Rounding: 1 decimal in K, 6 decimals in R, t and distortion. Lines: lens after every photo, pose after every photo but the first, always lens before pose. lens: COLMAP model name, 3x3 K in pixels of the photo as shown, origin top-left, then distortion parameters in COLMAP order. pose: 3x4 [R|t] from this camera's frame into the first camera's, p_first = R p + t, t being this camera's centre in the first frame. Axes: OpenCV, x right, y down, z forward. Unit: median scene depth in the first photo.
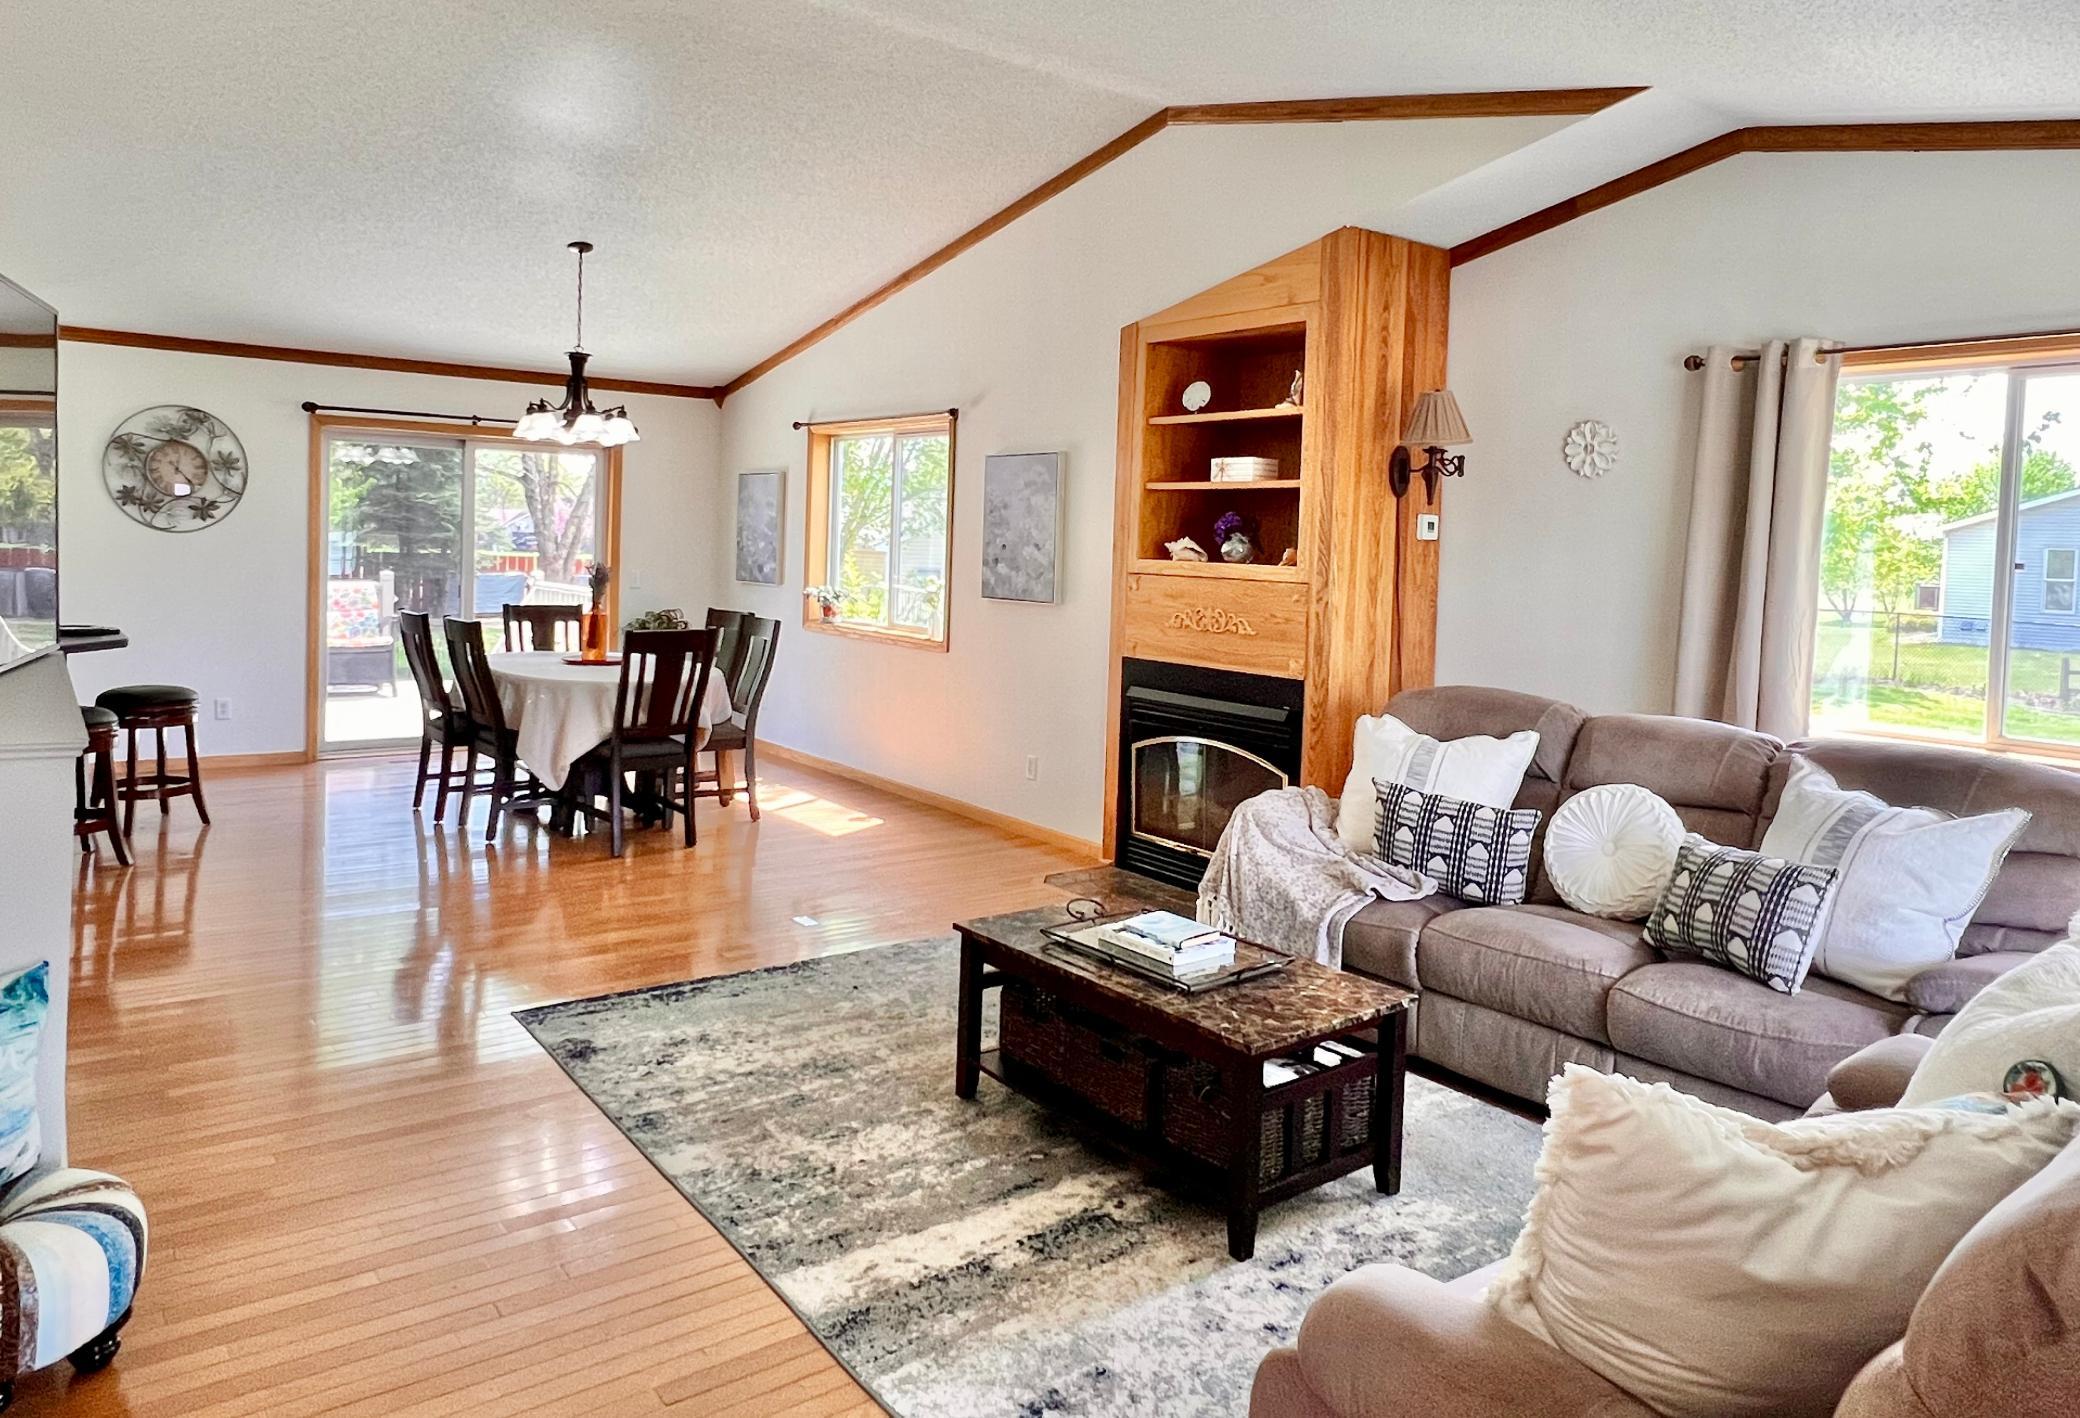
lens RADIAL K [[1338.5, 0, 966.8], [0, 1338.5, 600.8], [0, 0, 1]] dist [-0.002124, -0.004174]
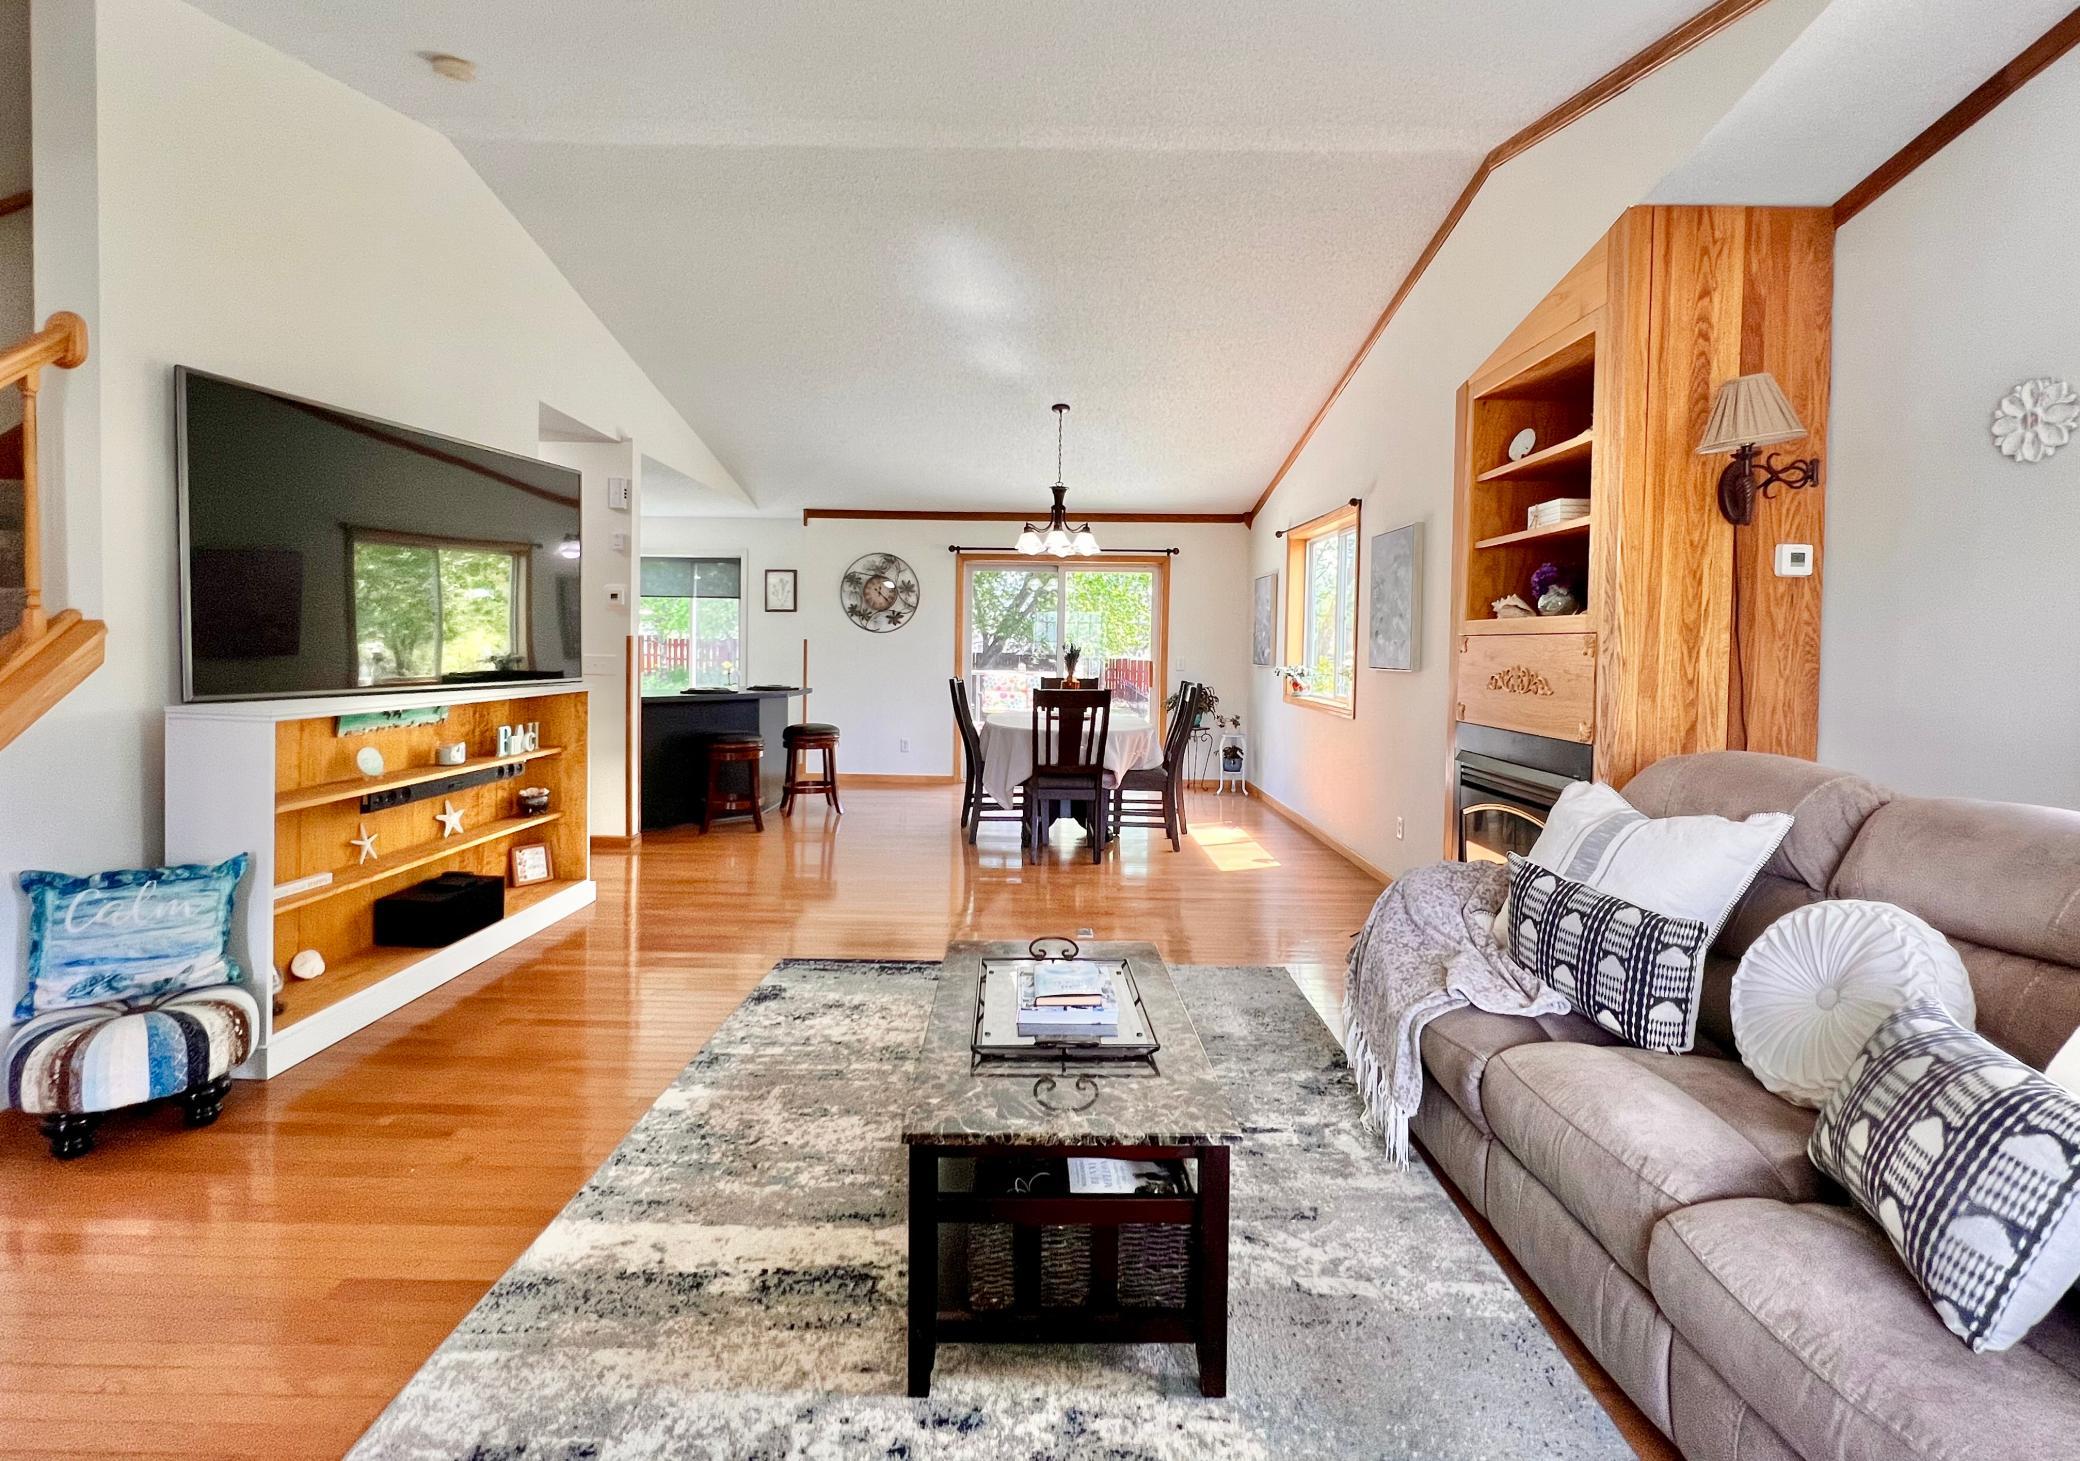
lens RADIAL K [[939.5, 0, 1031.6], [0, 939.5, 674.5], [0, 0, 1]] dist [-0.003296, 0.000988]
pose [[0.808752, -0.001960, -0.588146, 0.390898], [-0.015279, 0.999587, -0.024341, 0.042637], [0.587951, 0.028672, 0.808388, 0.367485]]
